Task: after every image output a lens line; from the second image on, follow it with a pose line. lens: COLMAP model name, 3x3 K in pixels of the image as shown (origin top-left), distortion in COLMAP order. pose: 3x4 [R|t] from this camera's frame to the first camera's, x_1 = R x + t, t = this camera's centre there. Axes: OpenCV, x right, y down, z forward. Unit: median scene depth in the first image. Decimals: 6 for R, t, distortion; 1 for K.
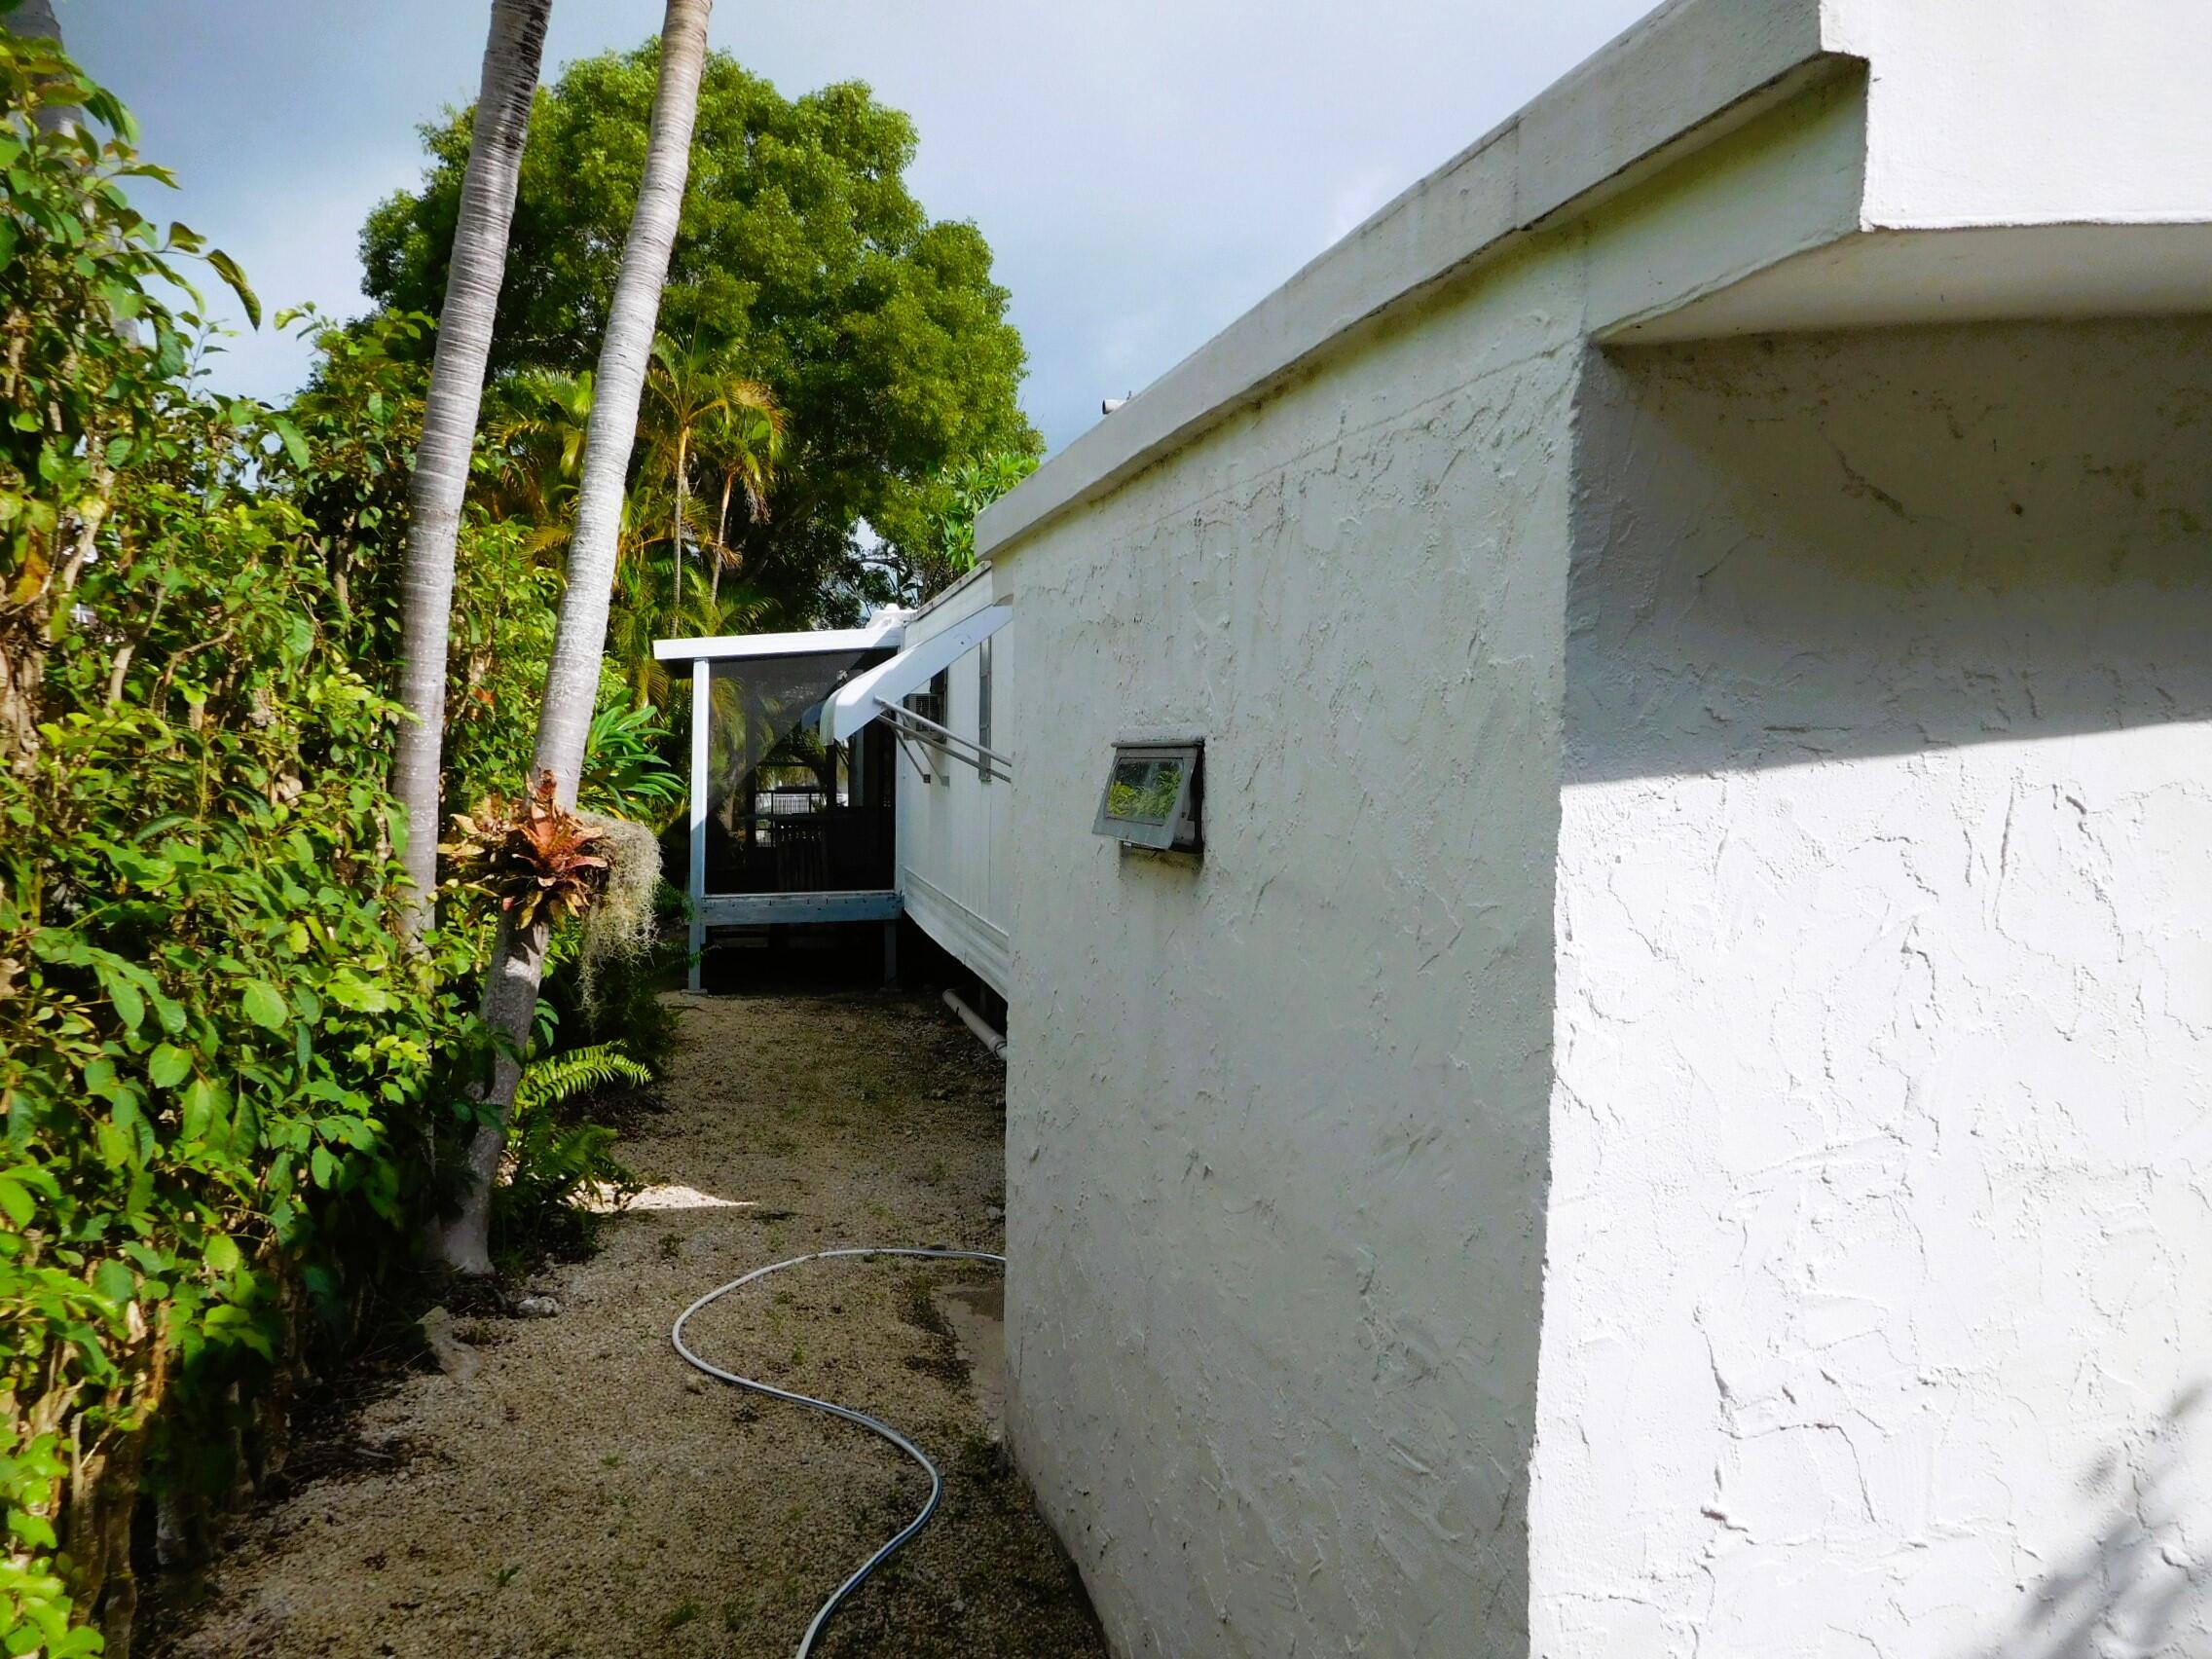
lens RADIAL K [[1653.5, 0, 1111.0], [0, 1653.5, 833.2], [0, 0, 1]] dist [-0.016094, 0.002862]
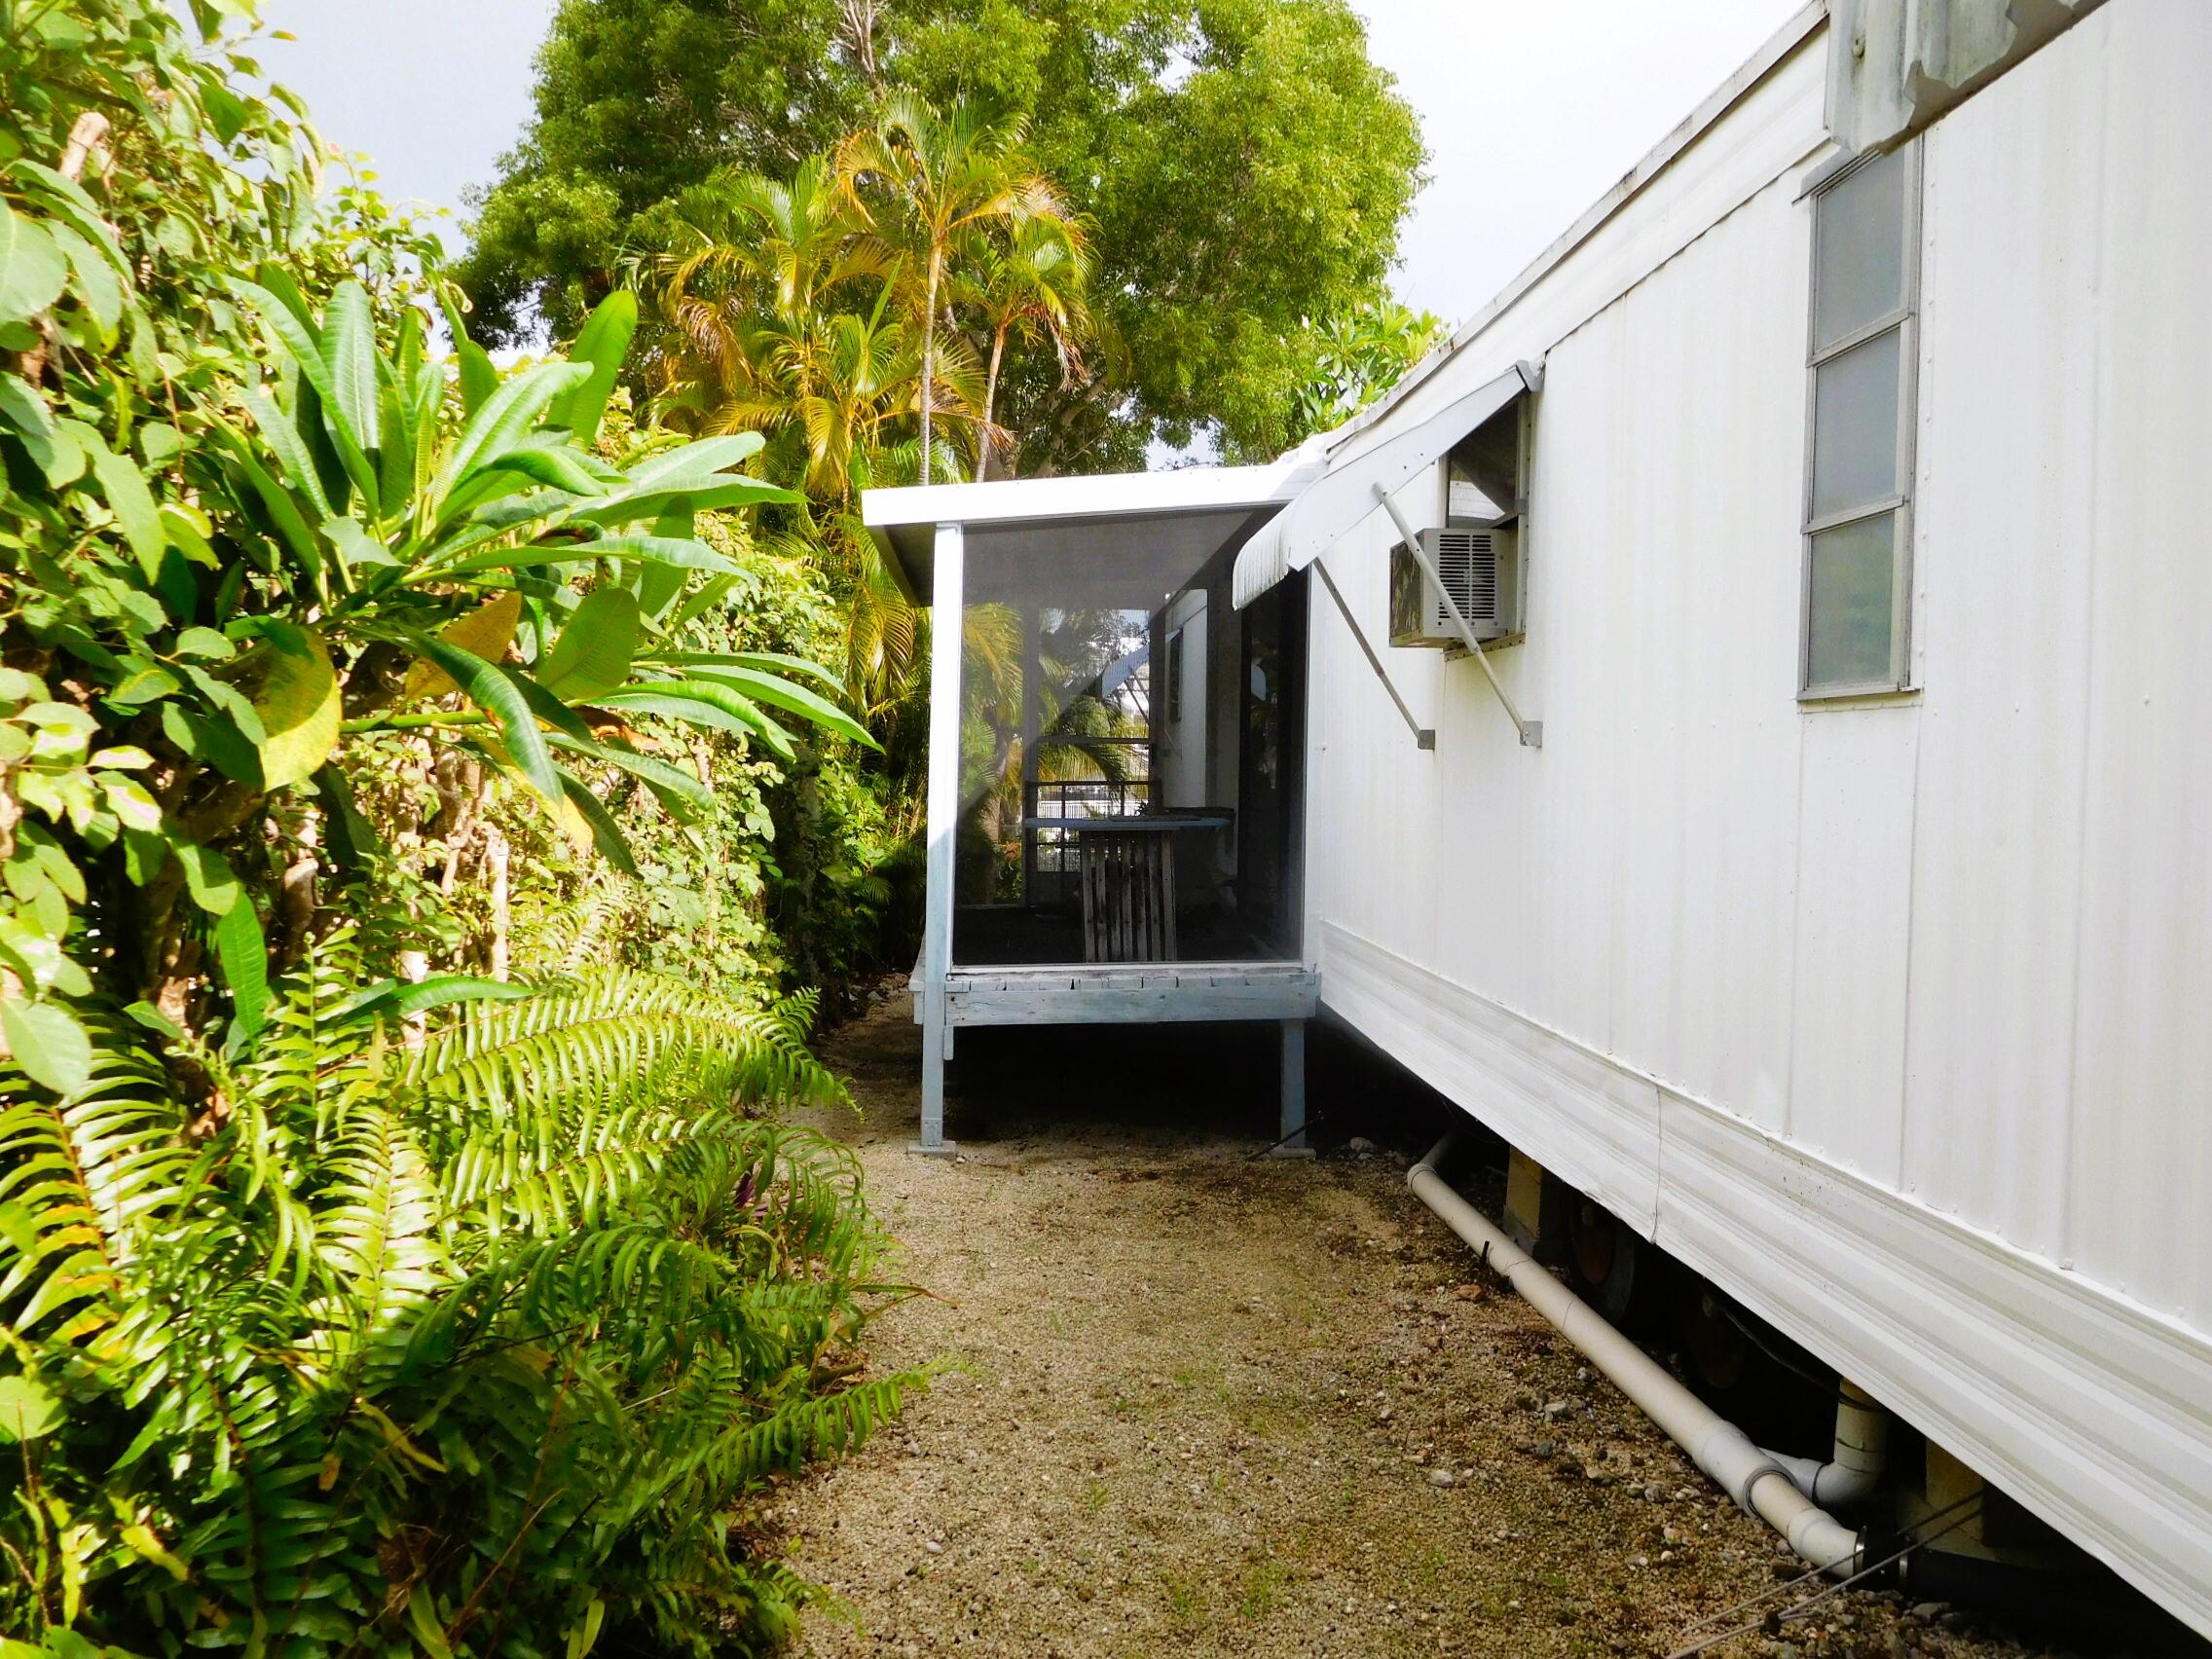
lens RADIAL K [[1653.5, 0, 1111.0], [0, 1653.5, 833.2], [0, 0, 1]] dist [-0.016094, 0.002862]
pose [[0.987585, 0.006720, -0.156942, -0.108620], [-0.008210, 0.999927, -0.008846, -0.001906], [0.156872, 0.010024, 0.987568, 0.469443]]
